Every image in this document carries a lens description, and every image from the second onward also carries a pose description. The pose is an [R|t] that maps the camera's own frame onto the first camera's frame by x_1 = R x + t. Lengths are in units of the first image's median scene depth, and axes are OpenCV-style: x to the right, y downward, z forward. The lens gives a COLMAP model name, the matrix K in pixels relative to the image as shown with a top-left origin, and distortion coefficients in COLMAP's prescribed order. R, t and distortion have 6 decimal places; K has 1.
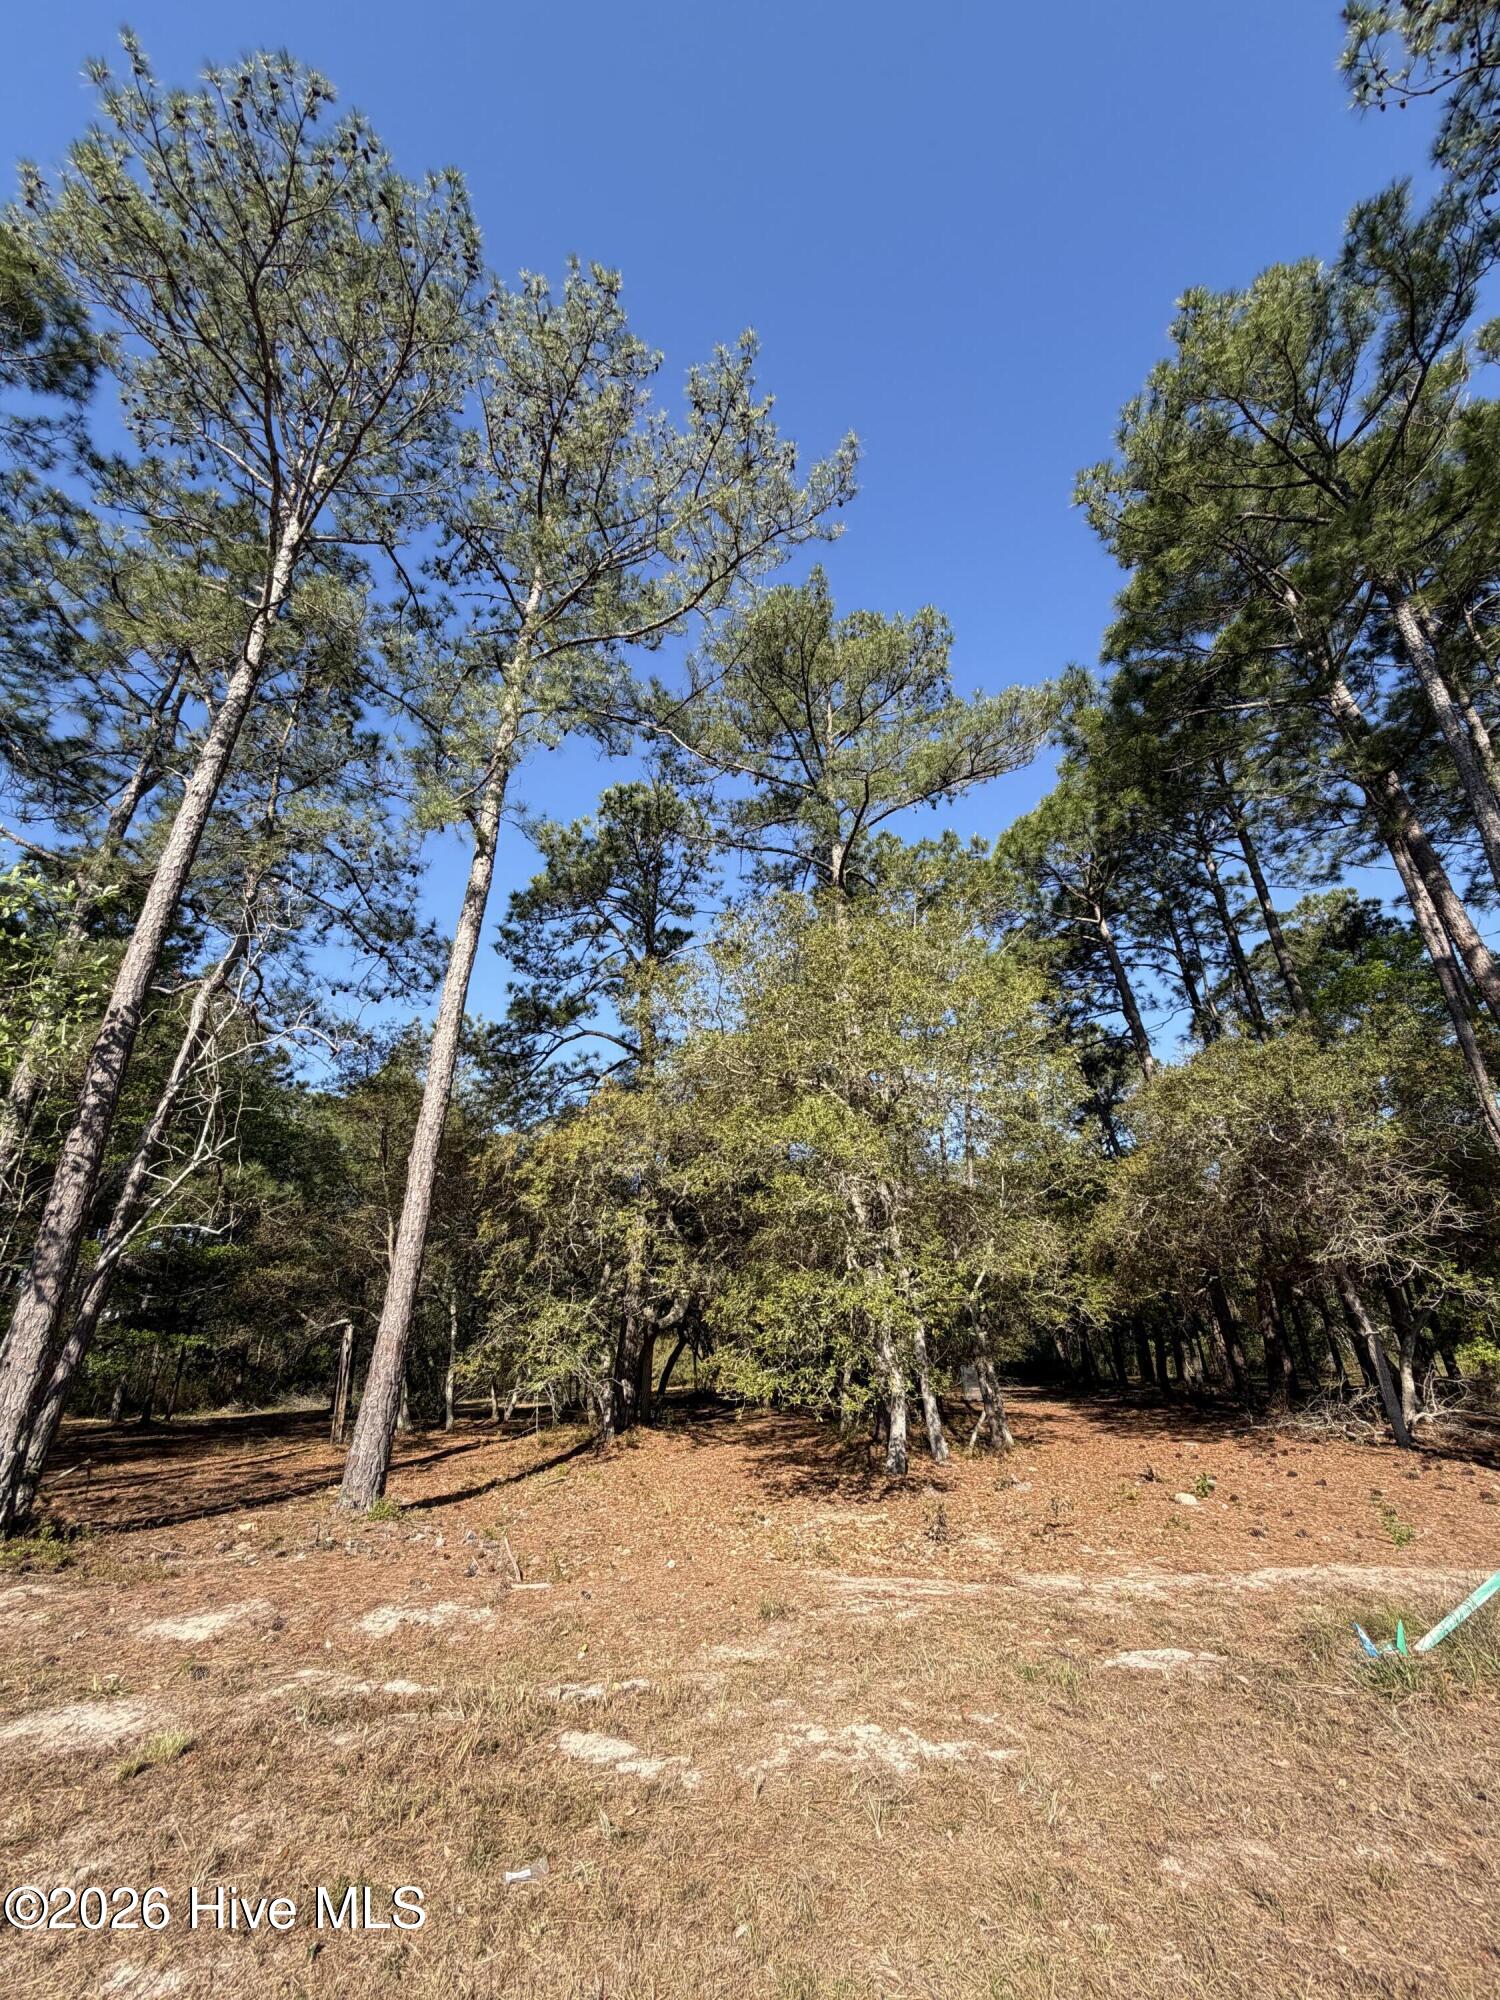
lens RADIAL K [[796.3, 0, 750.8], [0, 796.3, 992.9], [0, 0, 1]] dist [0.000021, 0.000050]
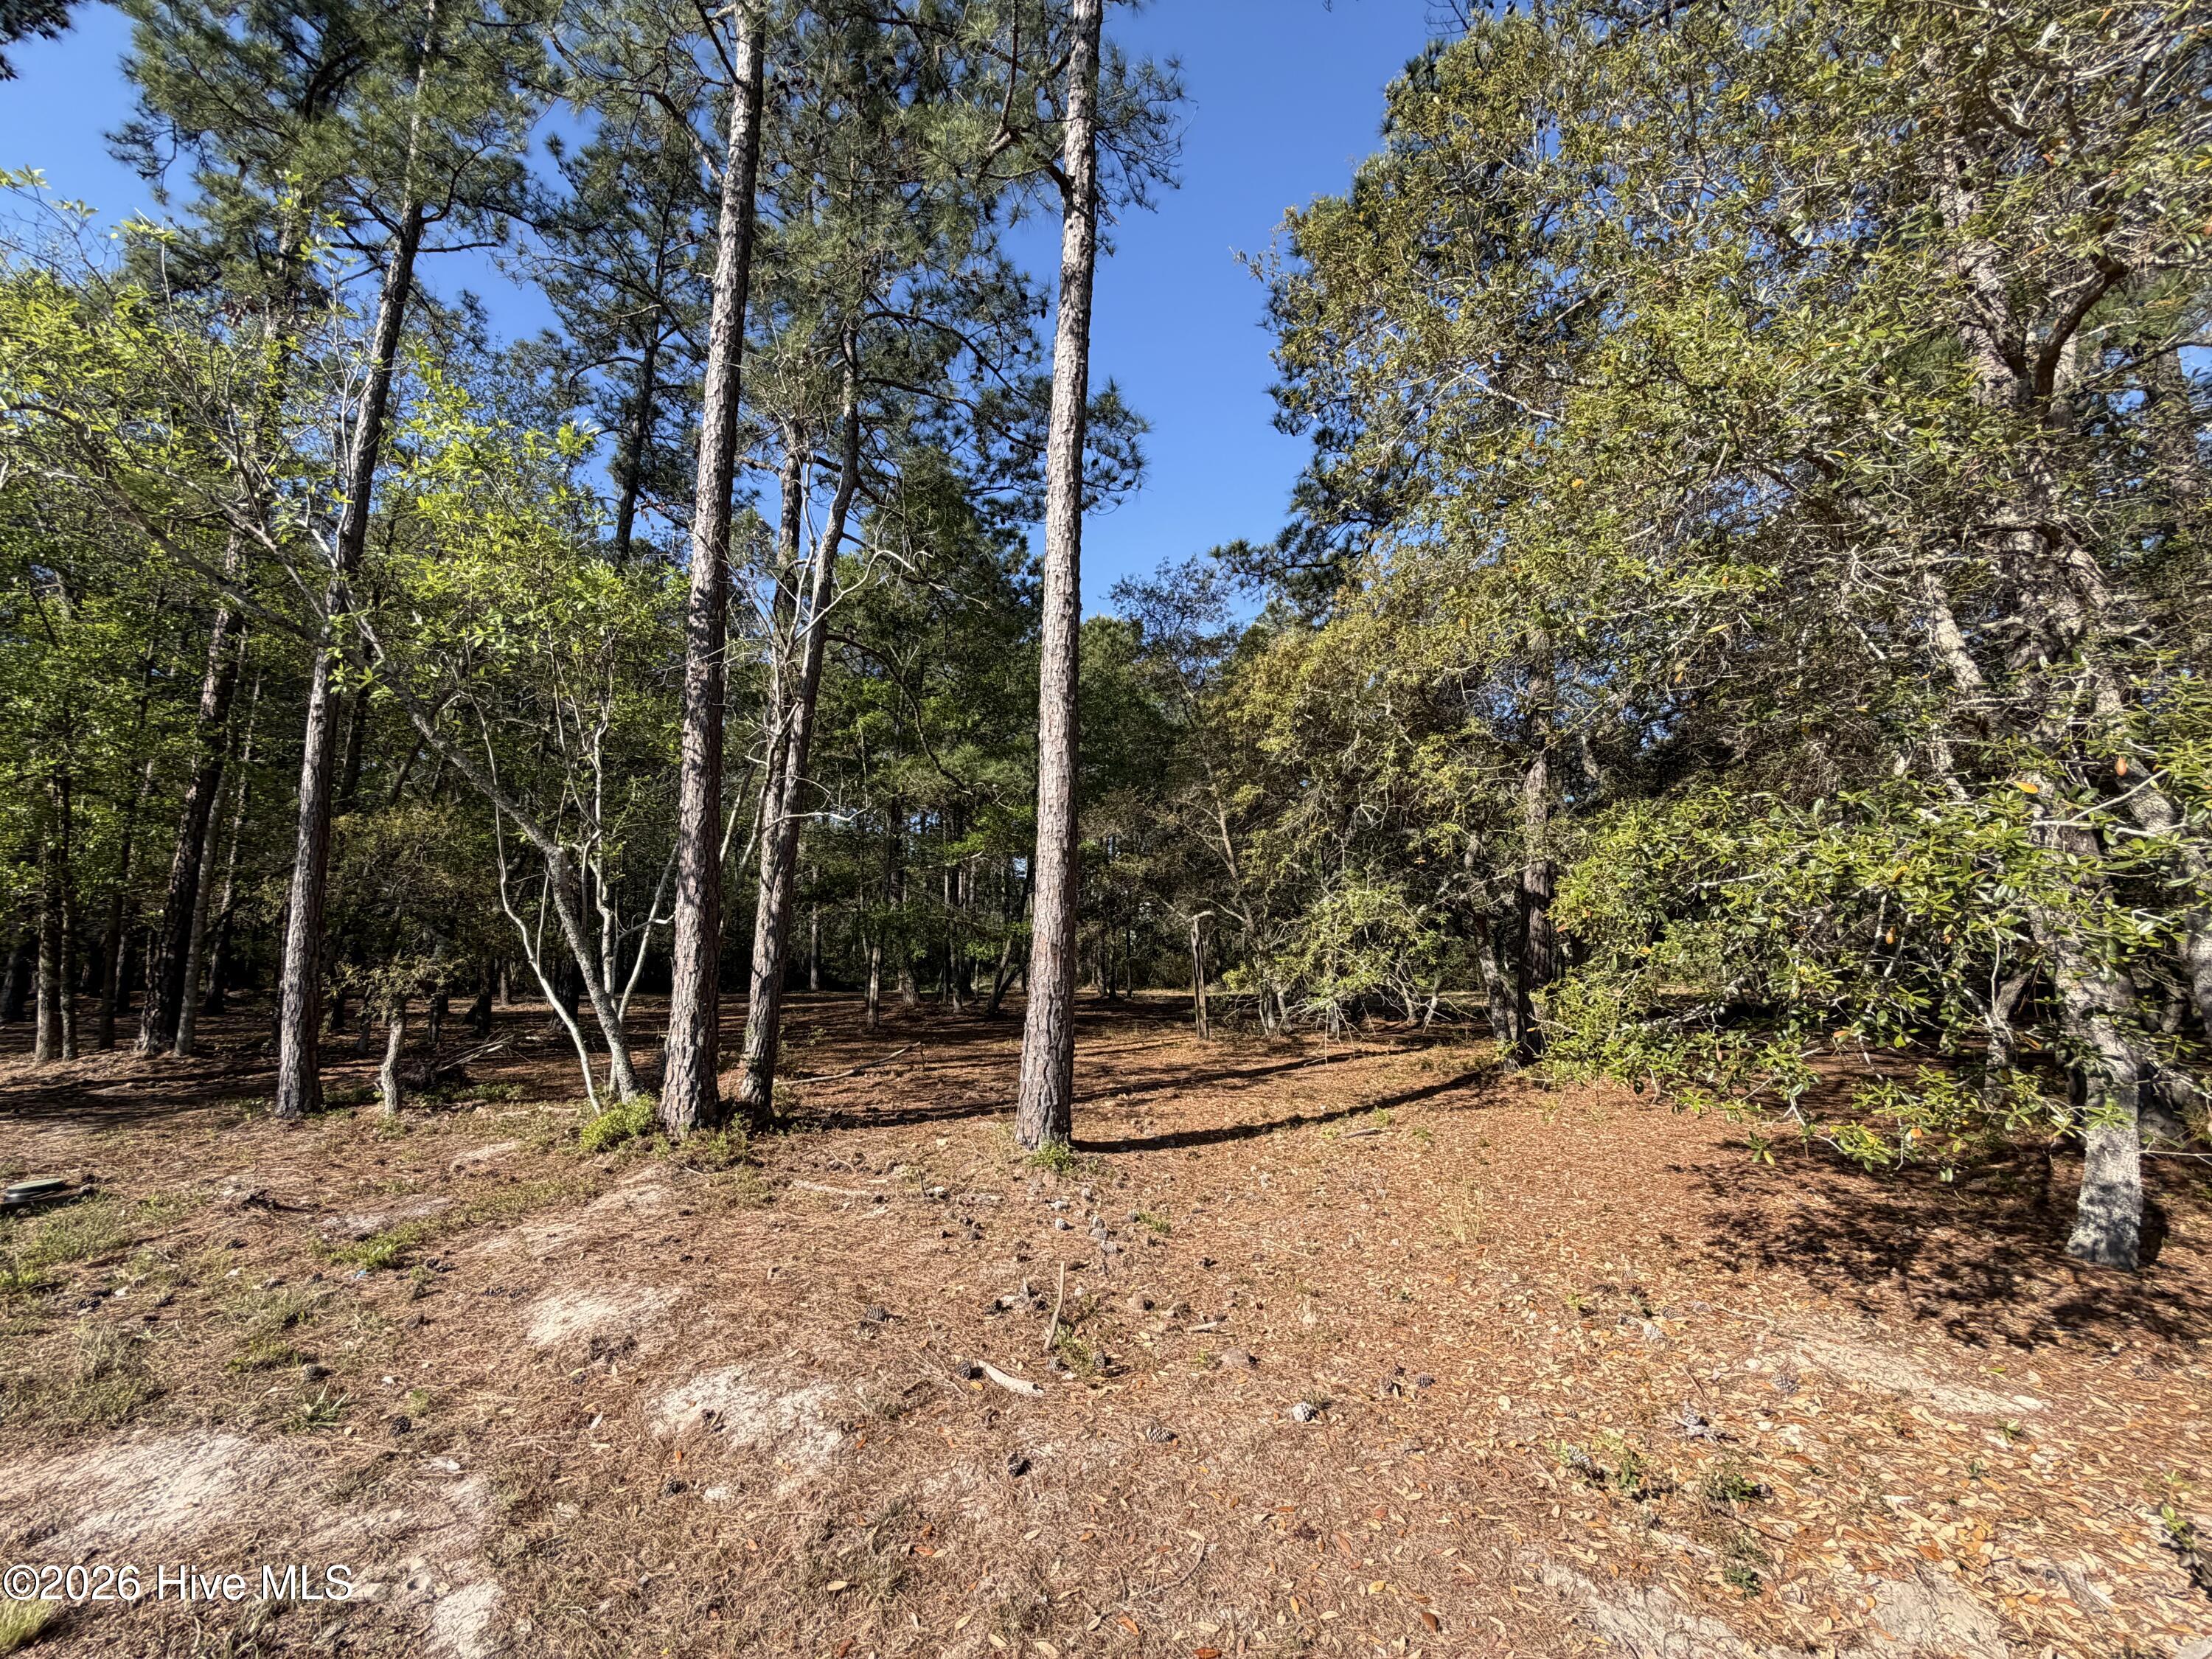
lens RADIAL K [[880.7, 0, 1092.6], [0, 880.7, 830.2], [0, 0, 1]] dist [0.000021, 0.000050]
pose [[0.743696, -0.067369, -0.665114, 0.078475], [0.261490, 0.944957, 0.196671, 0.123604], [0.615255, -0.320184, 0.720377, 0.308590]]
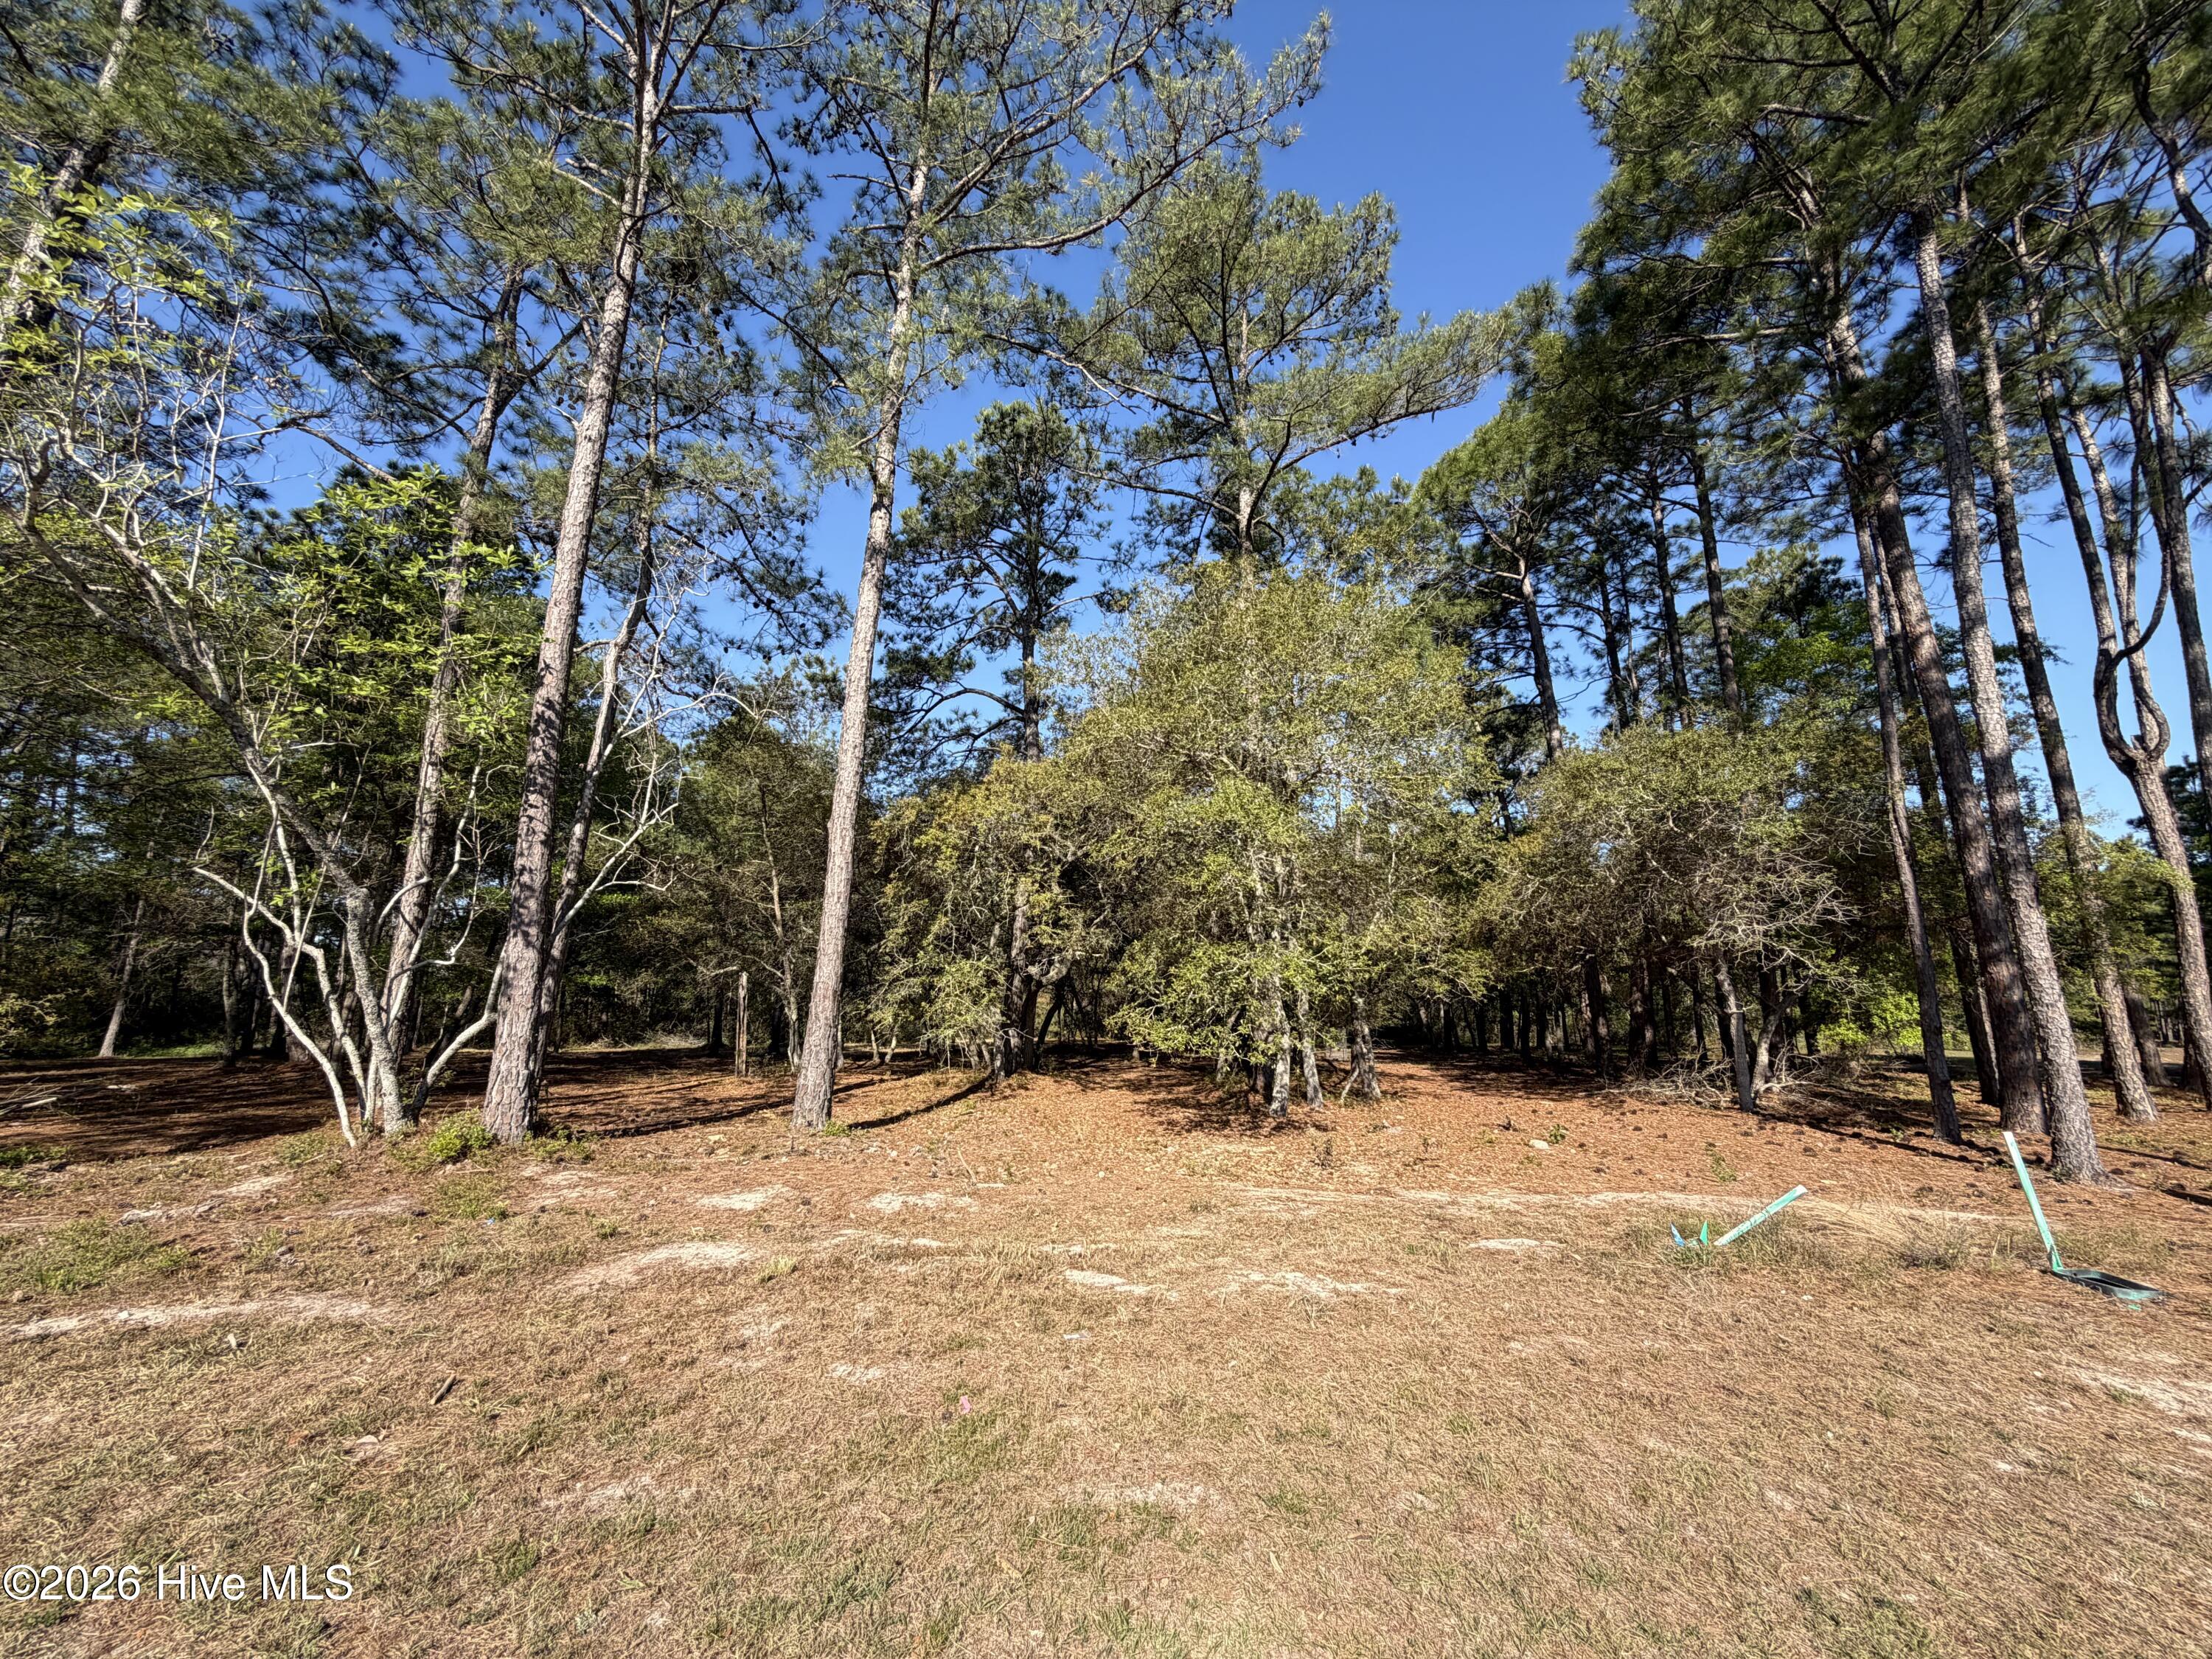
lens RADIAL K [[880.7, 0, 1100.1], [0, 880.7, 829.0], [0, 0, 1]] dist [0.000021, 0.000050]
pose [[0.999499, 0.031393, -0.003988, -0.052621], [-0.029734, 0.974788, 0.221144, -0.034402], [0.010830, -0.220914, 0.975233, -0.076757]]
